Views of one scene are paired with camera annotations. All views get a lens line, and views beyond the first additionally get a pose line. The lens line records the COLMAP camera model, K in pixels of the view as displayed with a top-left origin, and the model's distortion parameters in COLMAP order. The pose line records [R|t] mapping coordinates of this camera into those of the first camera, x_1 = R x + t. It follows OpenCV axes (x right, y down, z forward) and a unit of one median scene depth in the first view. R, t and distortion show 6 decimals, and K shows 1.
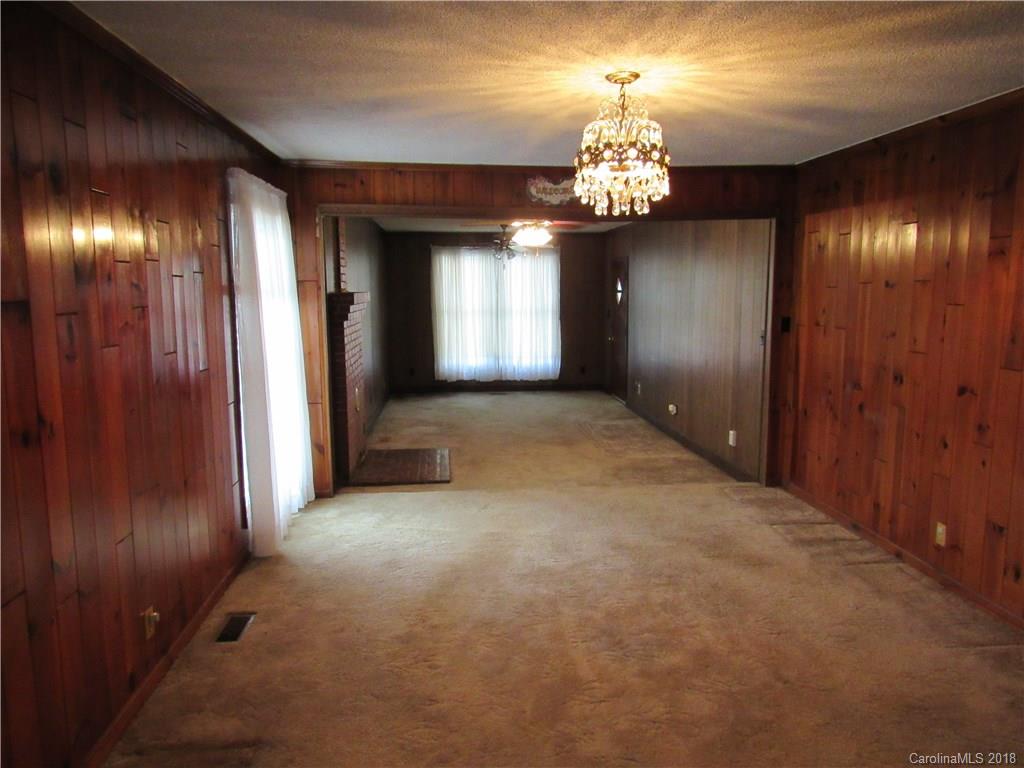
lens RADIAL K [[743.0, 0, 512.0], [0, 743.0, 384.0], [0, 0, 1]] dist [-0.004893, -0.000594]
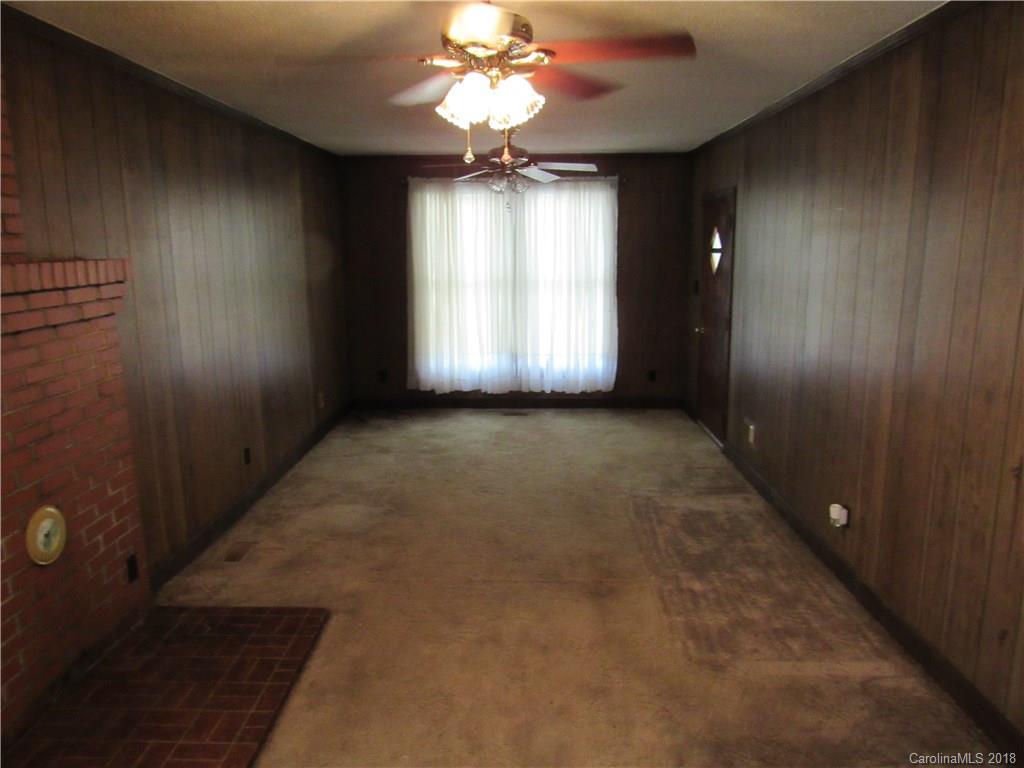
lens RADIAL K [[743.0, 0, 512.0], [0, 743.0, 384.0], [0, 0, 1]] dist [-0.004893, -0.000594]
pose [[0.994423, 0.015660, -0.104297, 0.045326], [-0.009492, 0.998190, 0.059383, -0.050375], [0.105039, -0.058062, 0.992772, 0.377985]]
